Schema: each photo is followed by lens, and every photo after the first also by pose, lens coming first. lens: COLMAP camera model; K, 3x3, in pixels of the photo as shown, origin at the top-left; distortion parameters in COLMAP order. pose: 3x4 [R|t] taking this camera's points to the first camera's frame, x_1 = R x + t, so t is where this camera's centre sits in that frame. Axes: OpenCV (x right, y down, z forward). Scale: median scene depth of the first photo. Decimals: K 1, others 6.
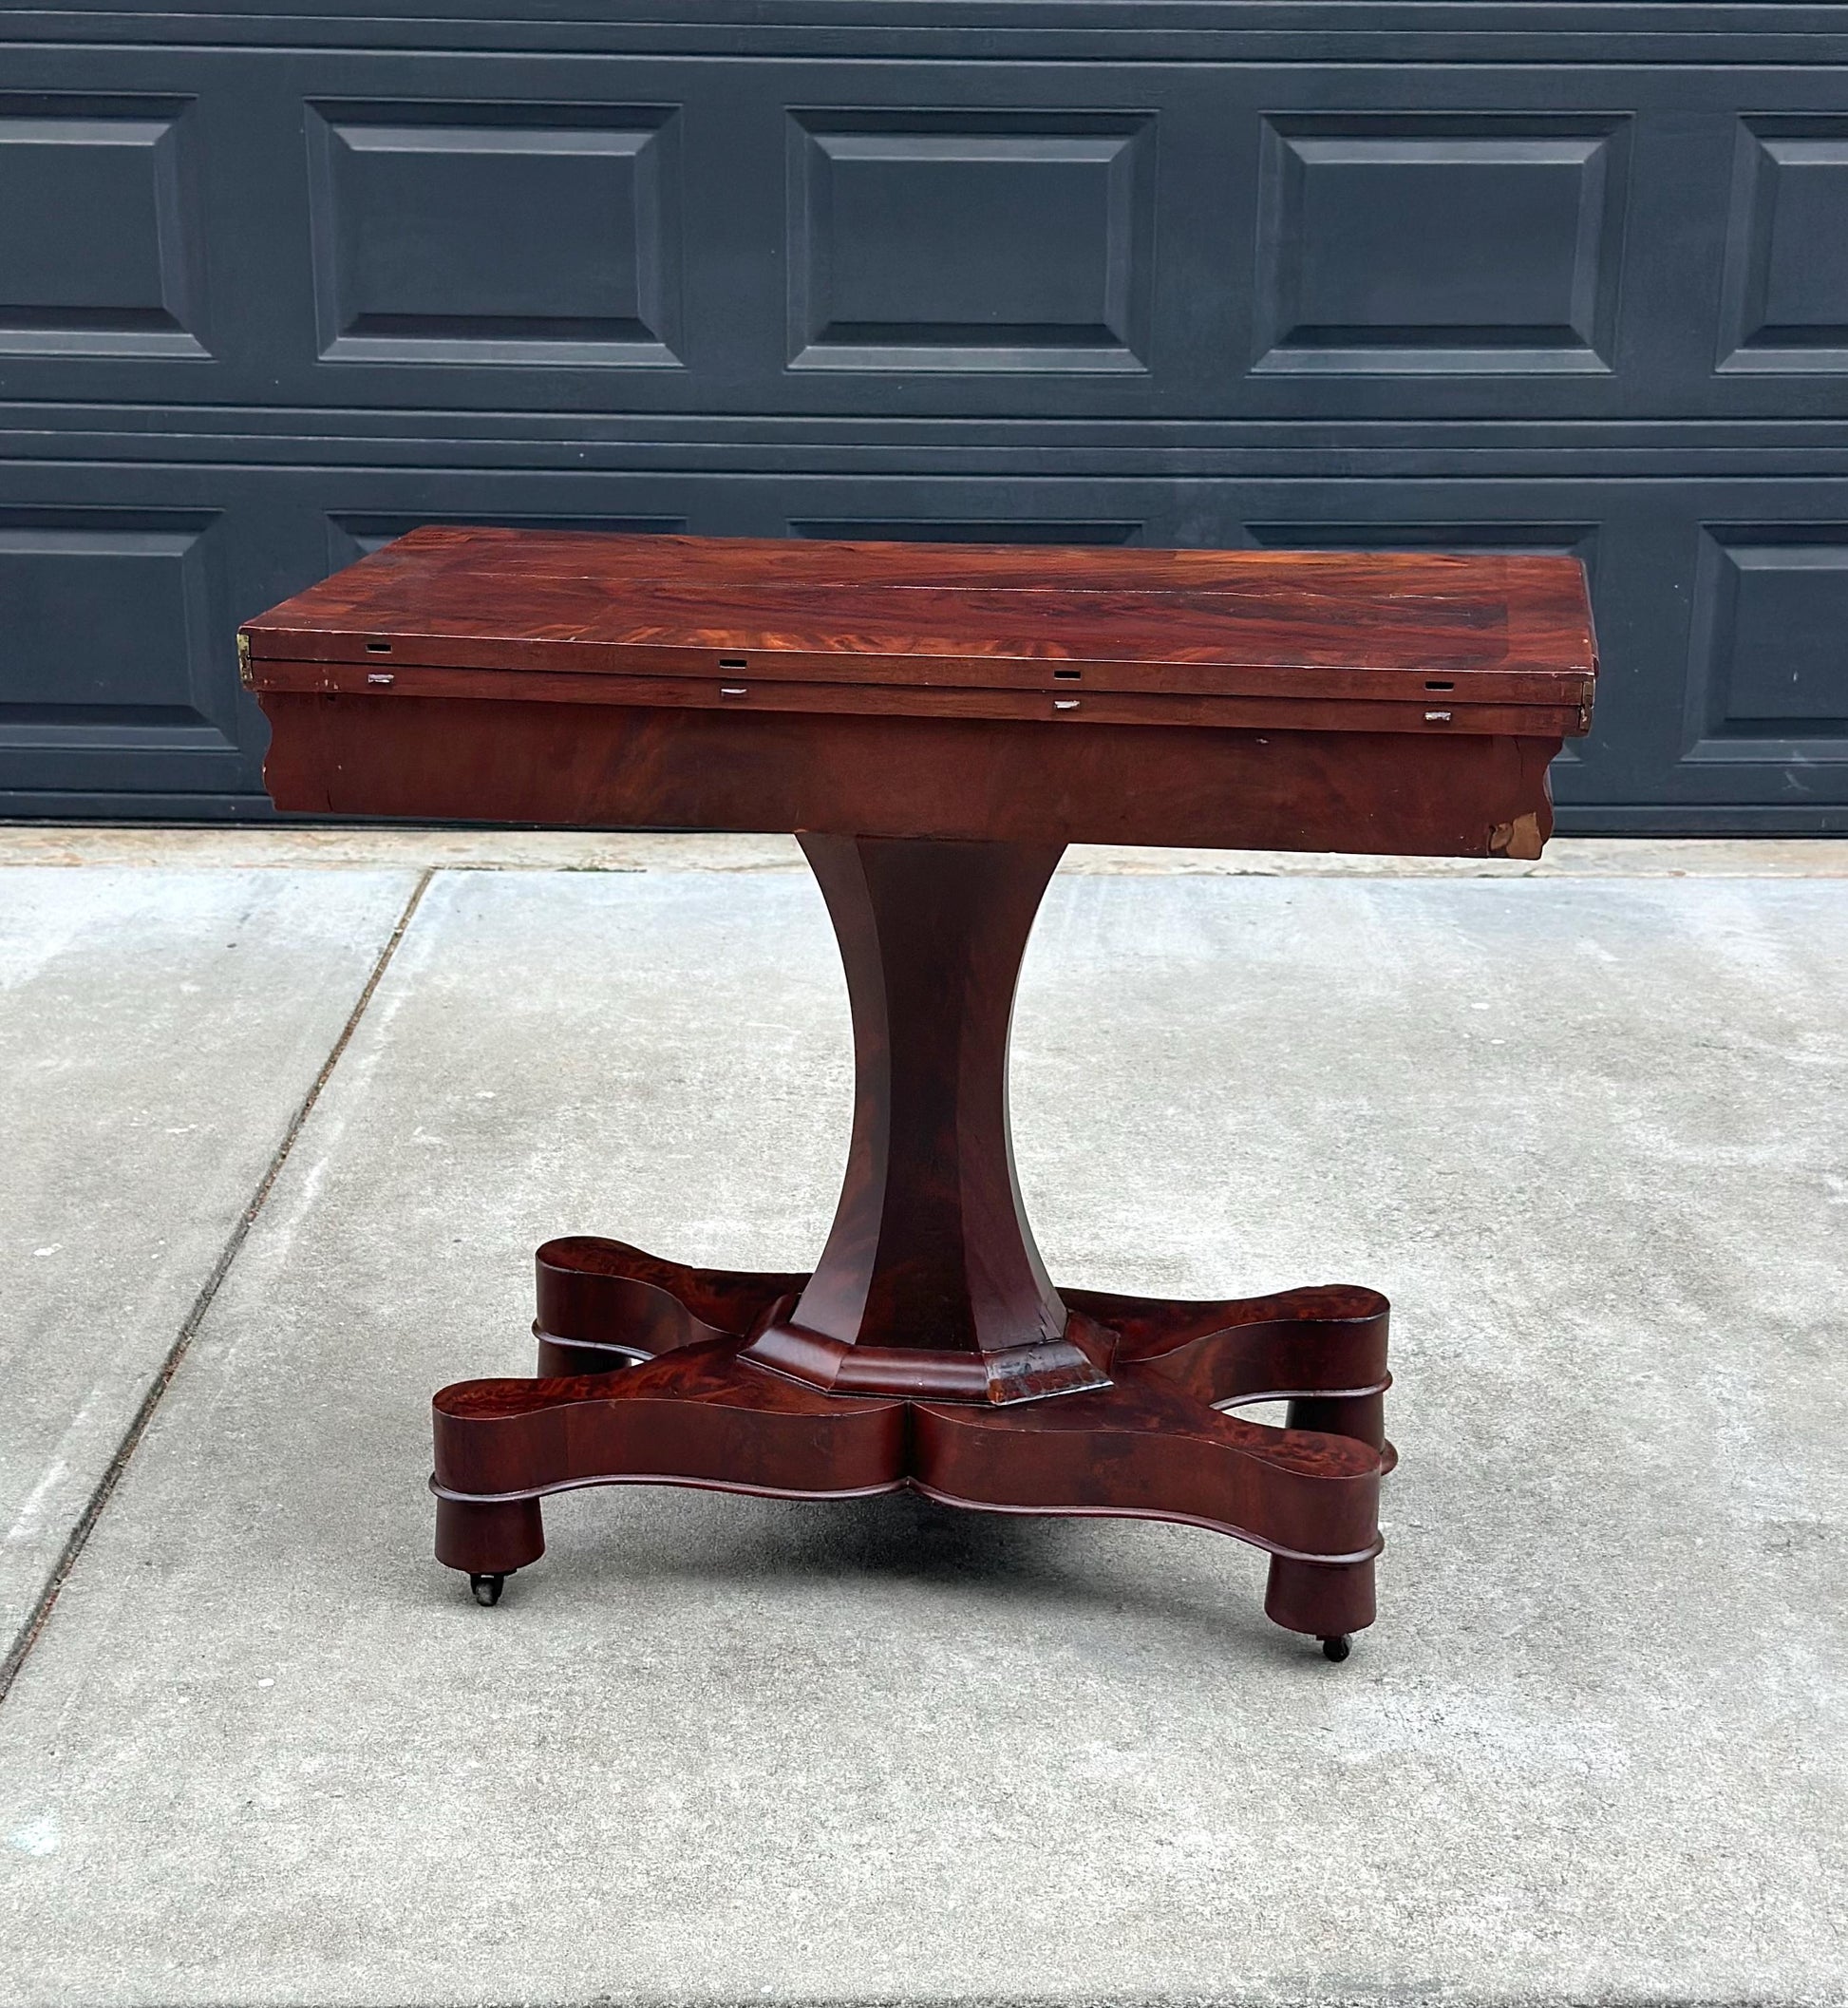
lens RADIAL K [[3566.4, 0, 940.1], [0, 3566.4, 1232.7], [0, 0, 1]] dist [0.140482, 0.000000]
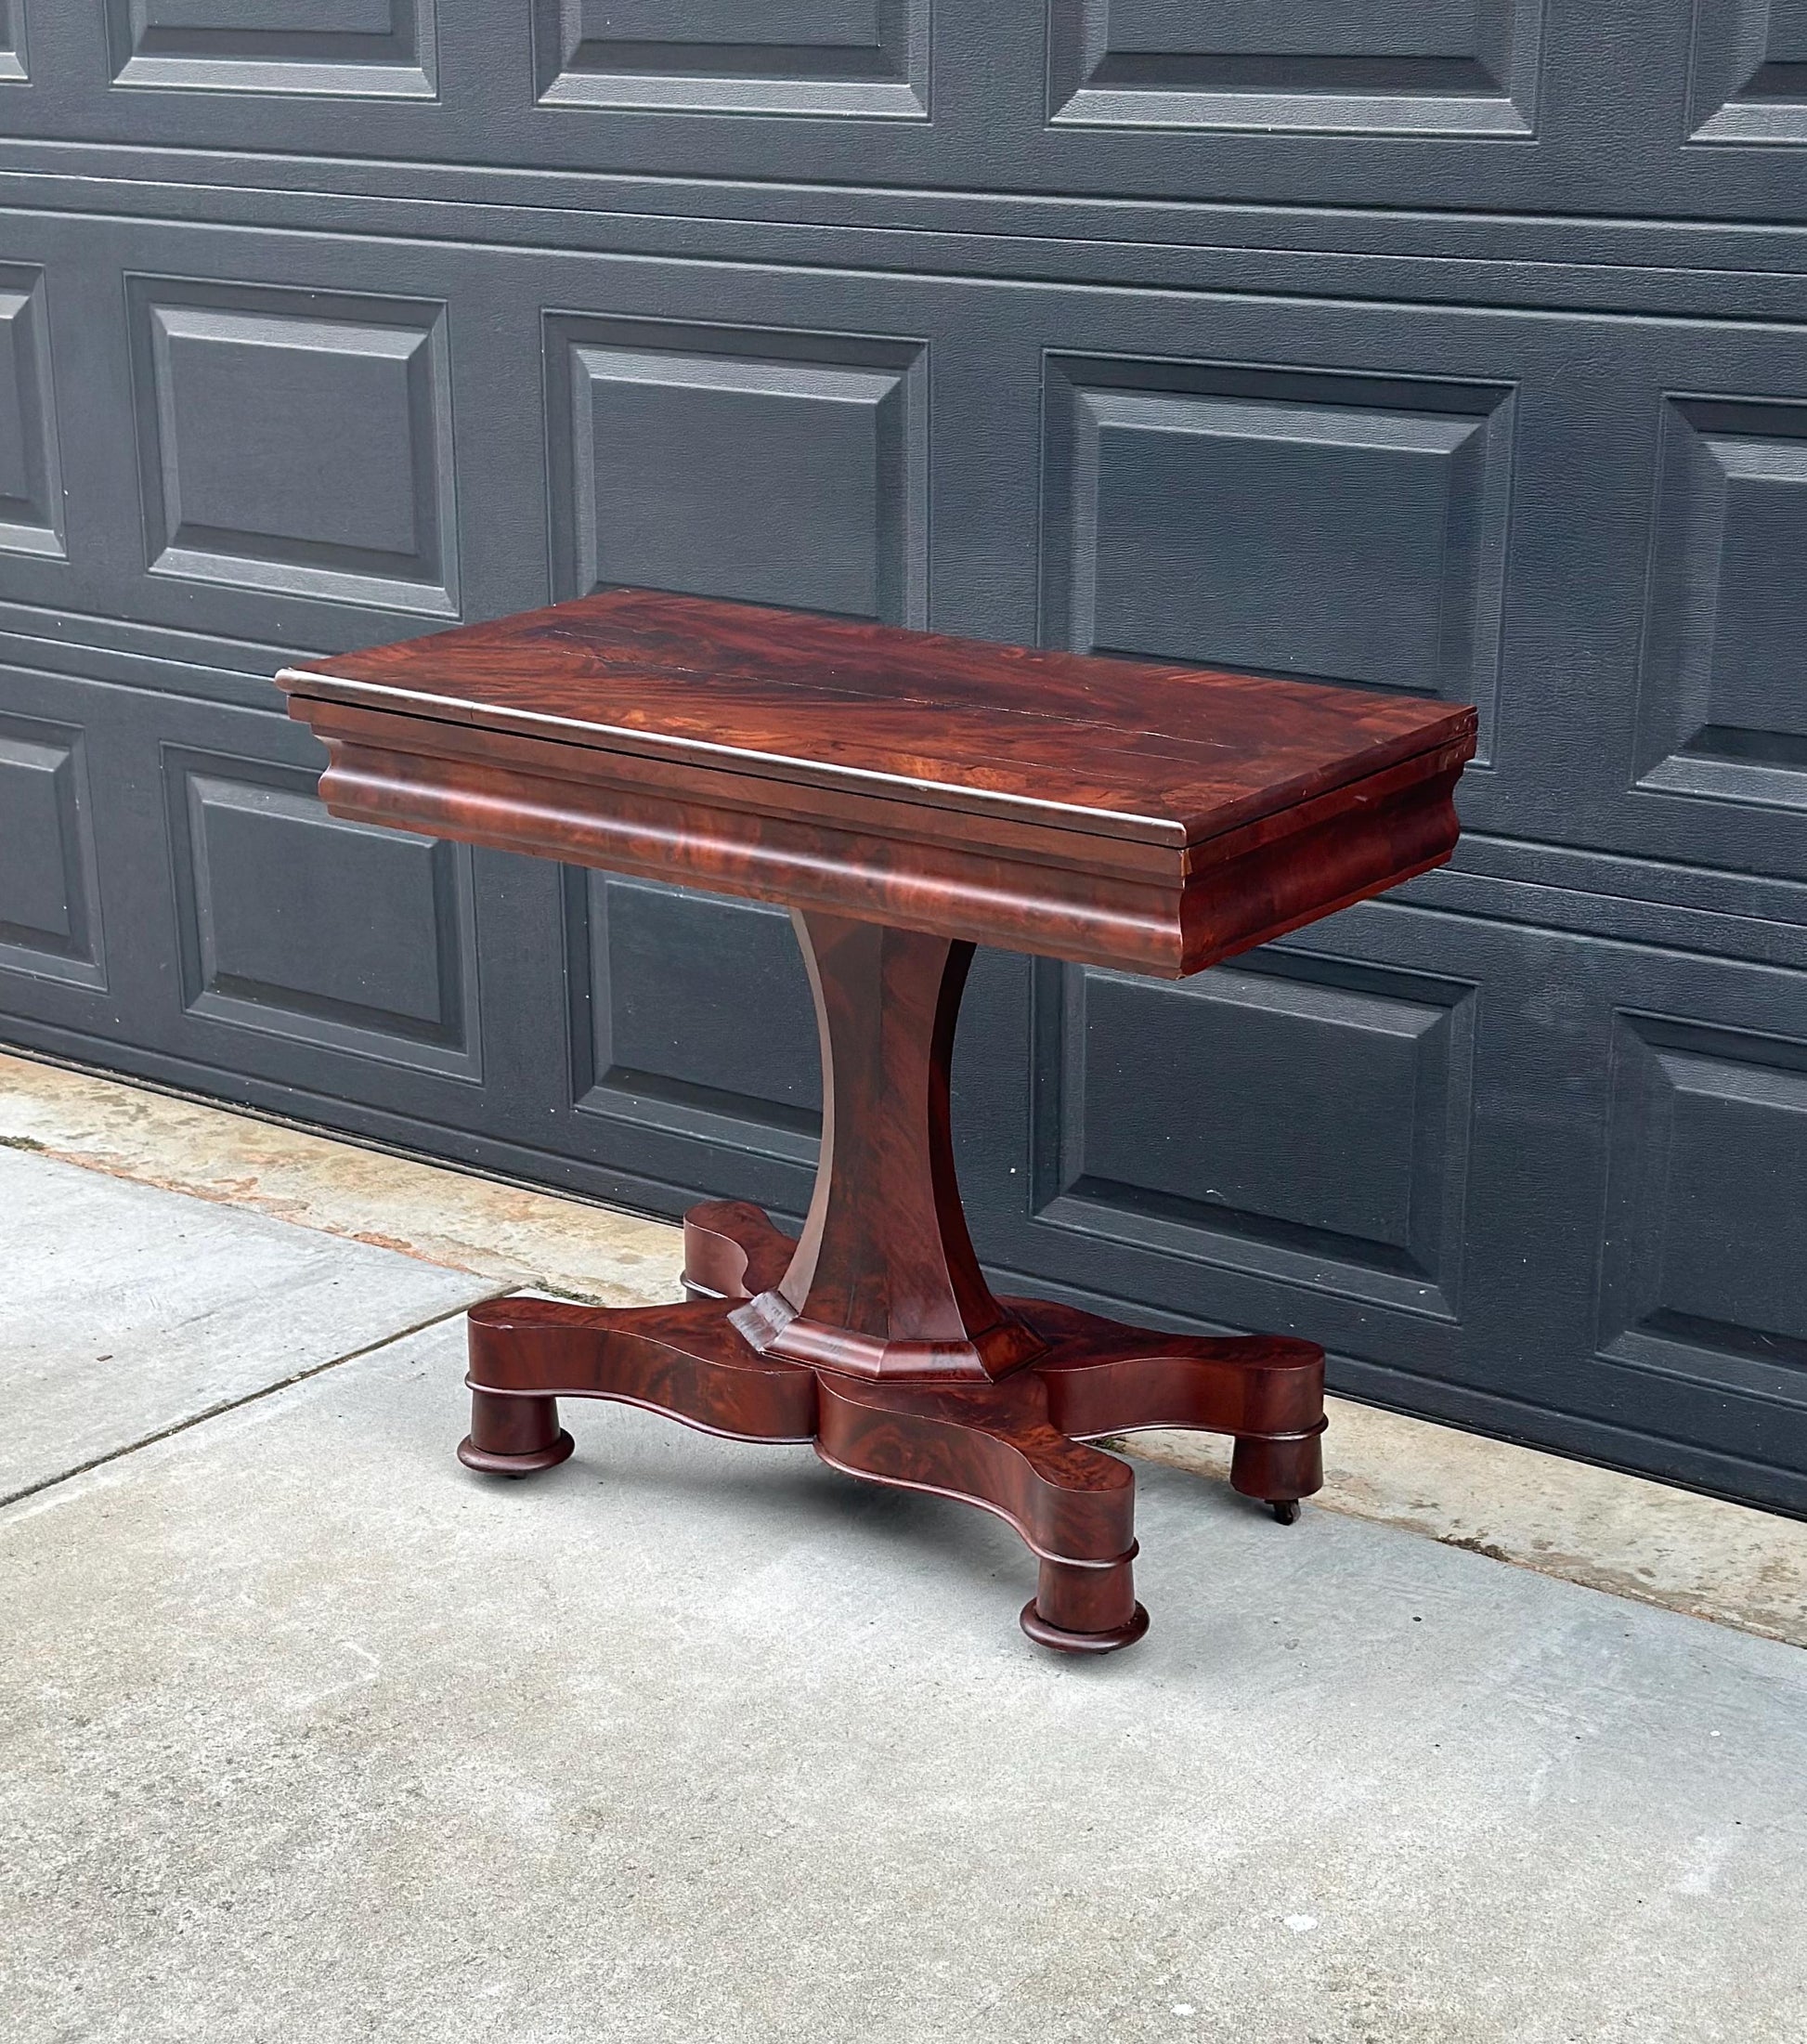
lens RADIAL K [[3668.2, 0, 883.4], [0, 3668.2, 1224.6], [0, 0, 1]] dist [0.142272, 0.000000]
pose [[0.780164, 0.193839, -0.594787, 0.399972], [-0.195170, 0.978746, 0.062972, -0.183868], [0.594352, 0.066956, 0.801413, 0.413185]]
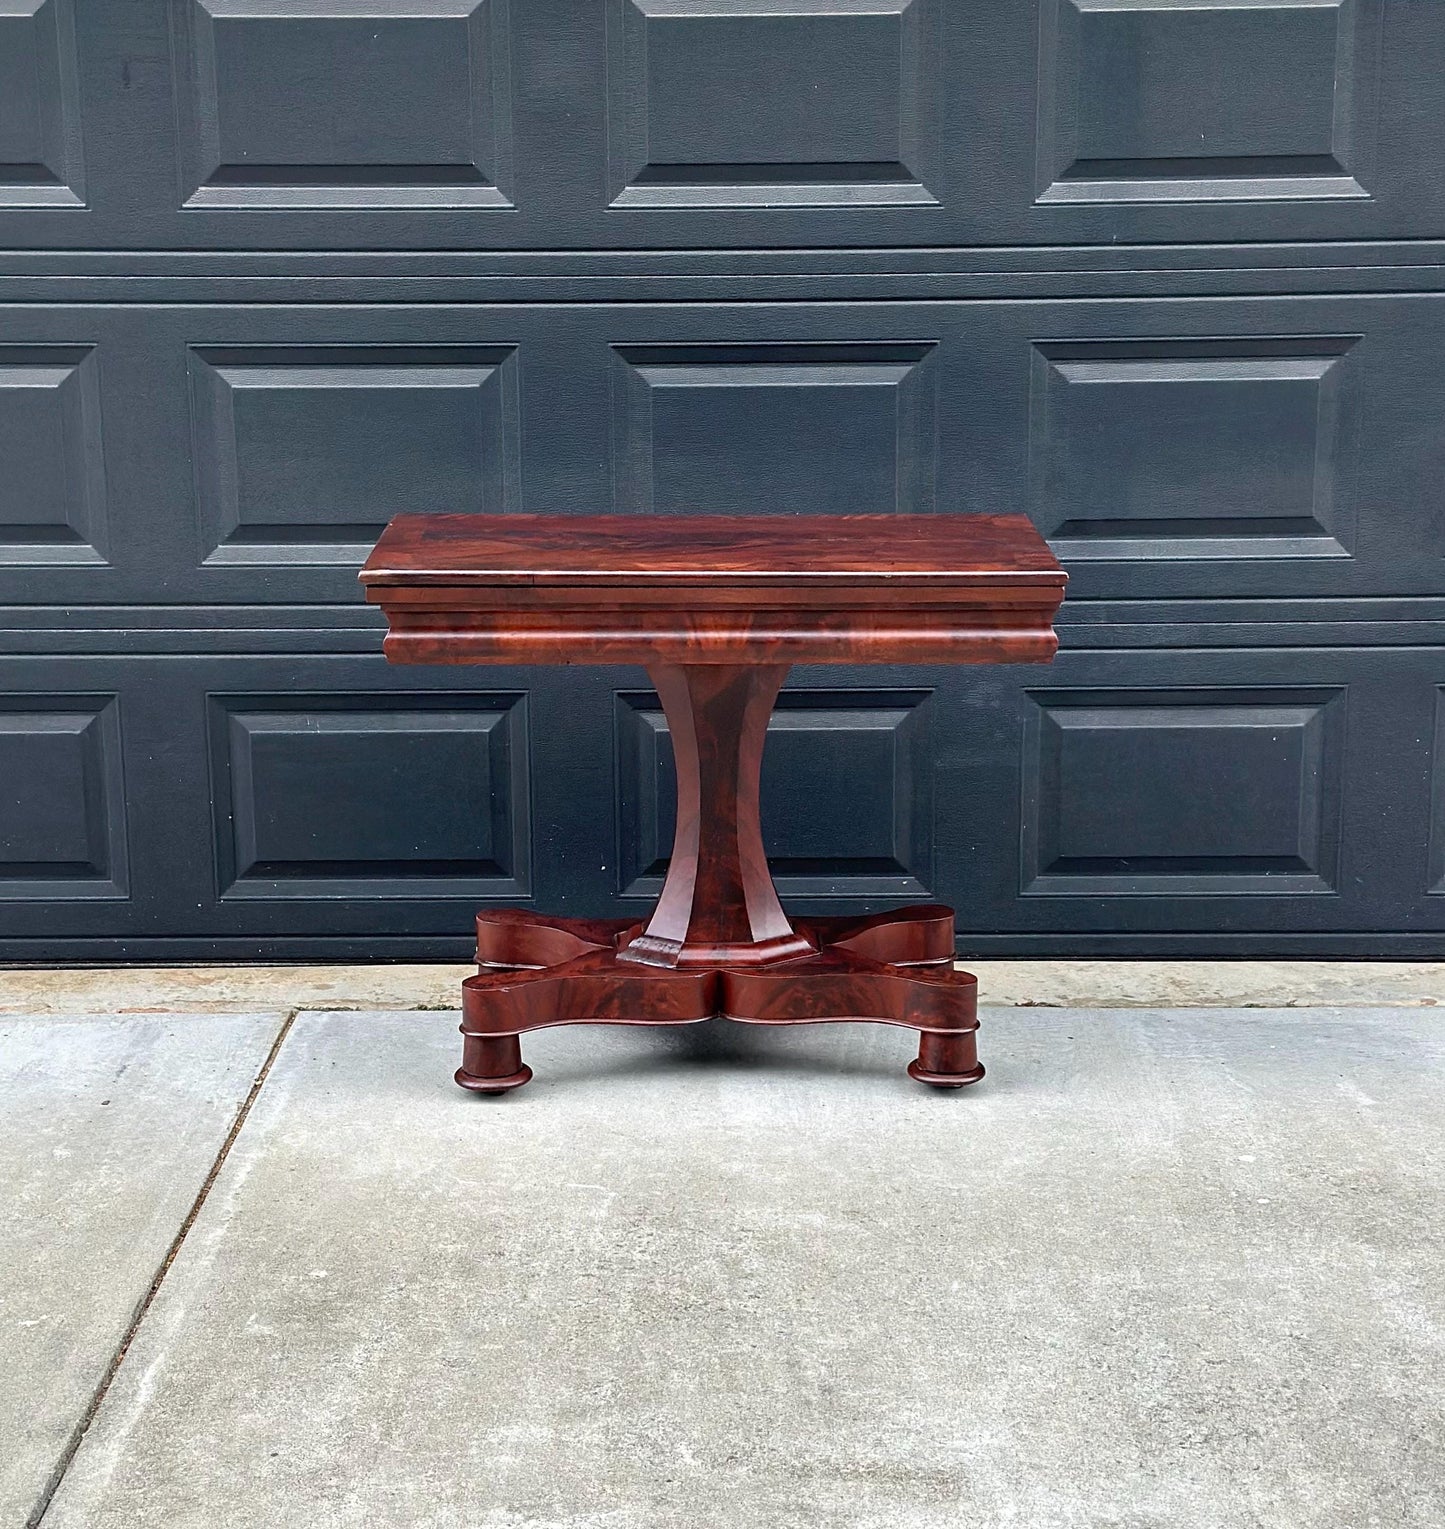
lens RADIAL K [[3016.6, 0, 709.3], [0, 3016.6, 817.6], [0, 0, 1]] dist [0.153676, 0.000000]
pose [[0.999317, -0.011534, -0.035093, 0.020153], [0.008201, 0.995571, -0.093658, -0.073621], [0.036018, 0.093306, 0.994986, 0.066287]]
